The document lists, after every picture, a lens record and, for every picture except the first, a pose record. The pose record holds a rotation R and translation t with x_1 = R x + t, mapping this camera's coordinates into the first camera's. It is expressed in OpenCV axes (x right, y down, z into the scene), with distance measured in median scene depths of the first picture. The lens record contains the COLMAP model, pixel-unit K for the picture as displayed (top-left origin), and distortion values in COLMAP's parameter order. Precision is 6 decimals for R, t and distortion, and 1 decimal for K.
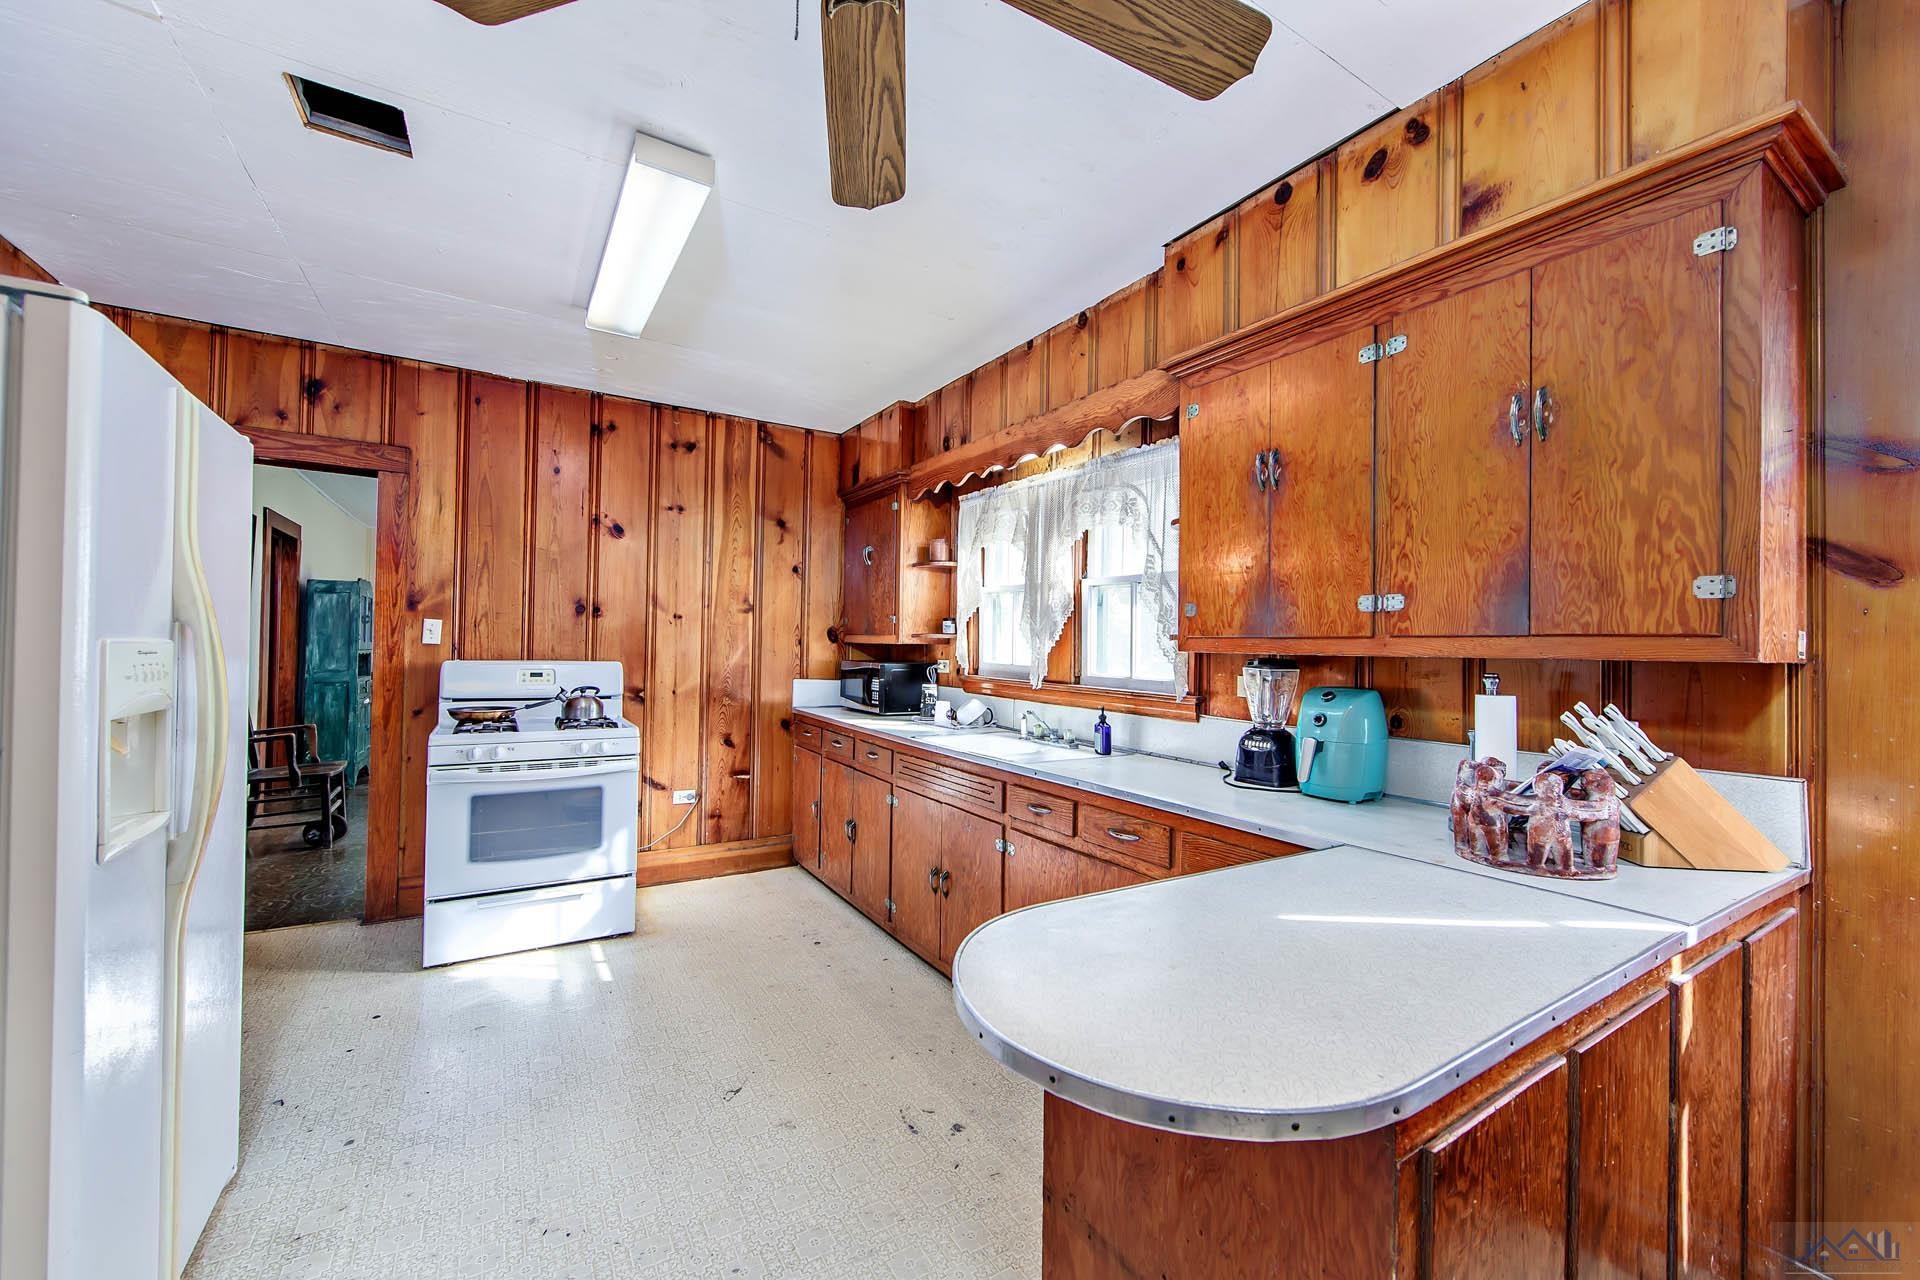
lens RADIAL K [[750.2, 0, 963.7], [0, 750.2, 640.2], [0, 0, 1]] dist [-0.002453, -0.000122]
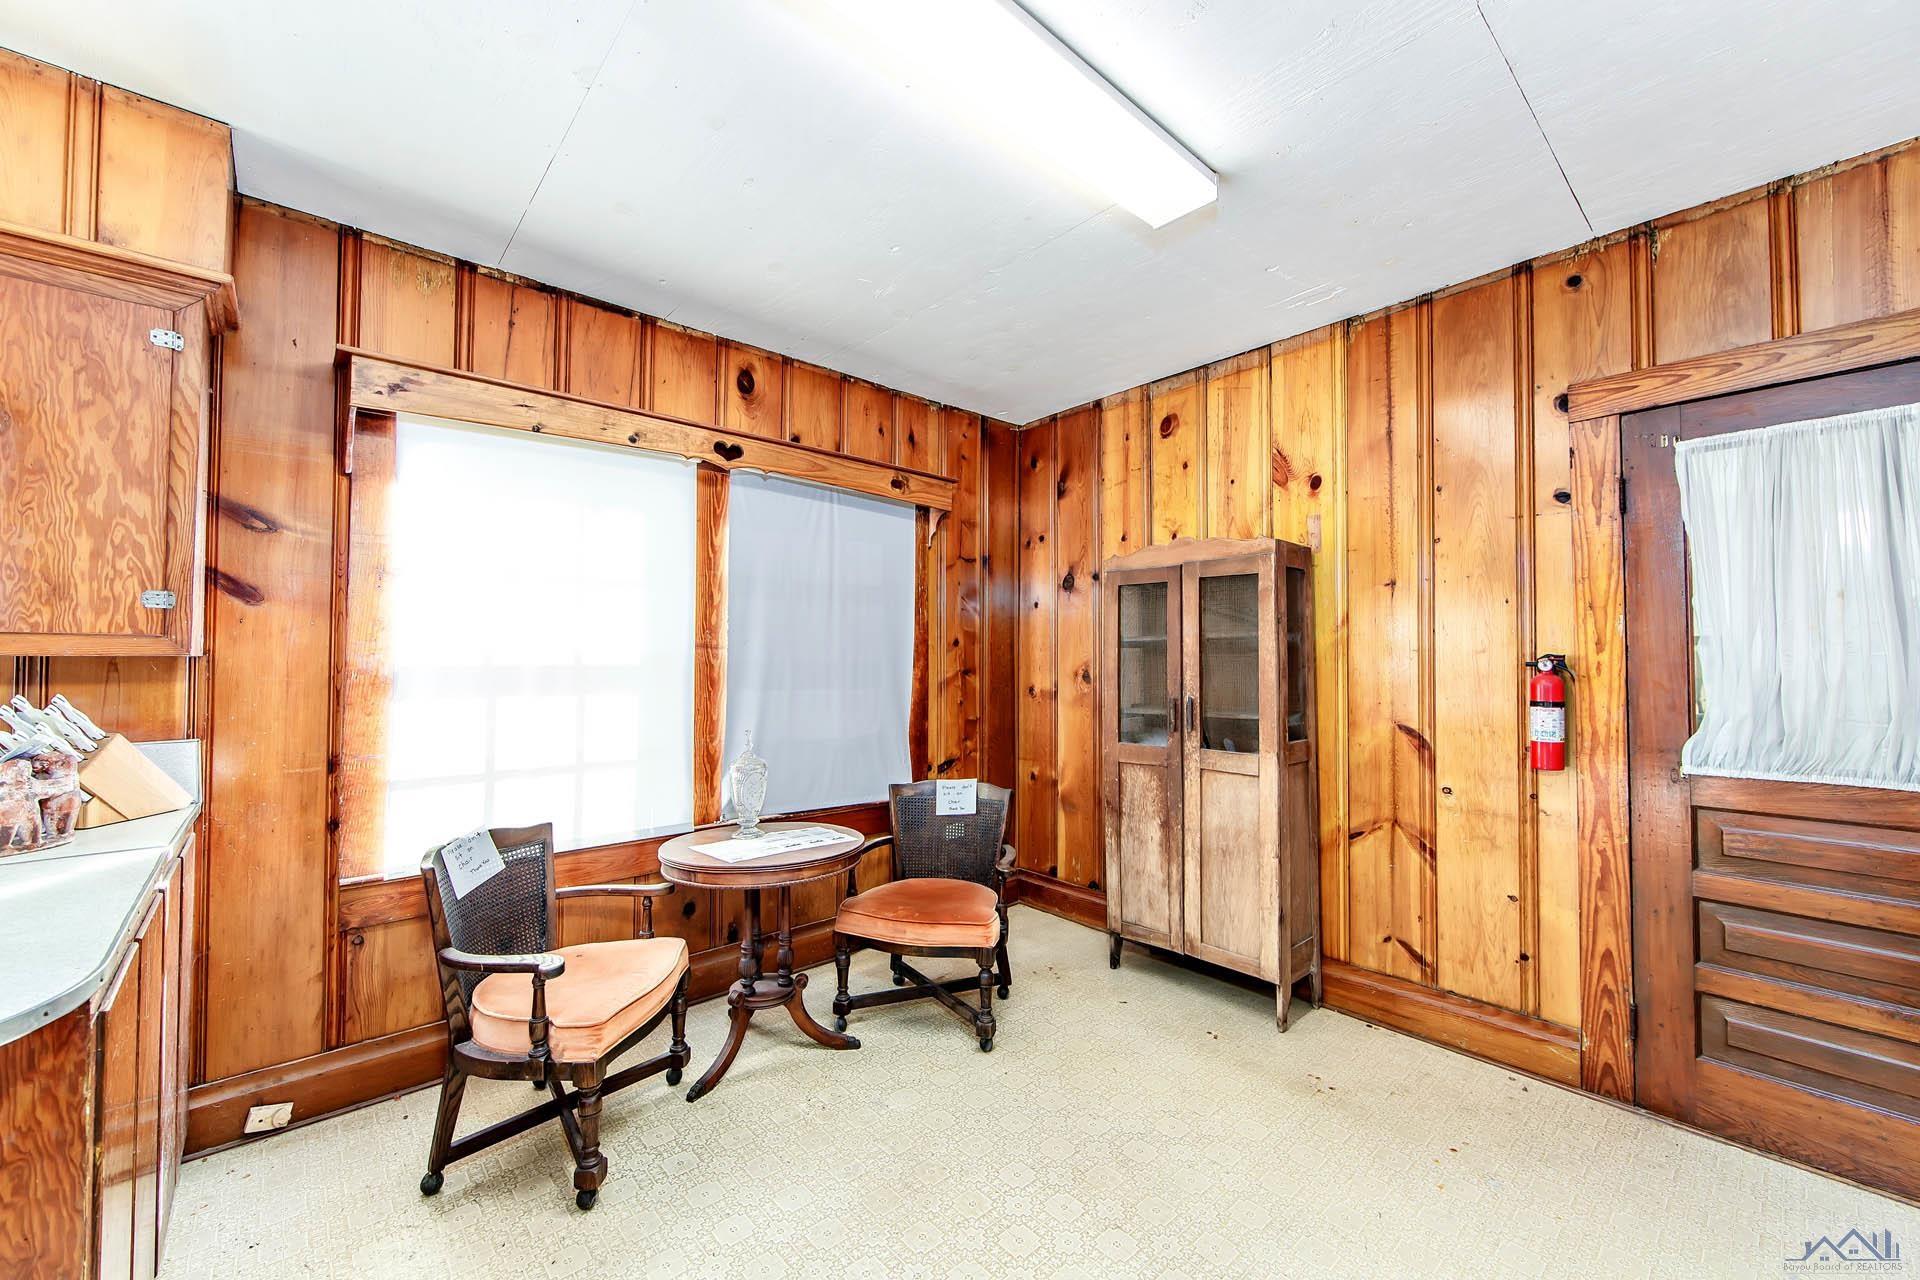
lens RADIAL K [[750.2, 0, 963.8], [0, 750.2, 635.9], [0, 0, 1]] dist [-0.002453, -0.000122]
pose [[-0.171718, 0.005461, 0.985131, -0.512228], [-0.017390, 0.999812, -0.008573, -0.018753], [-0.984993, -0.018604, -0.171591, -0.166484]]
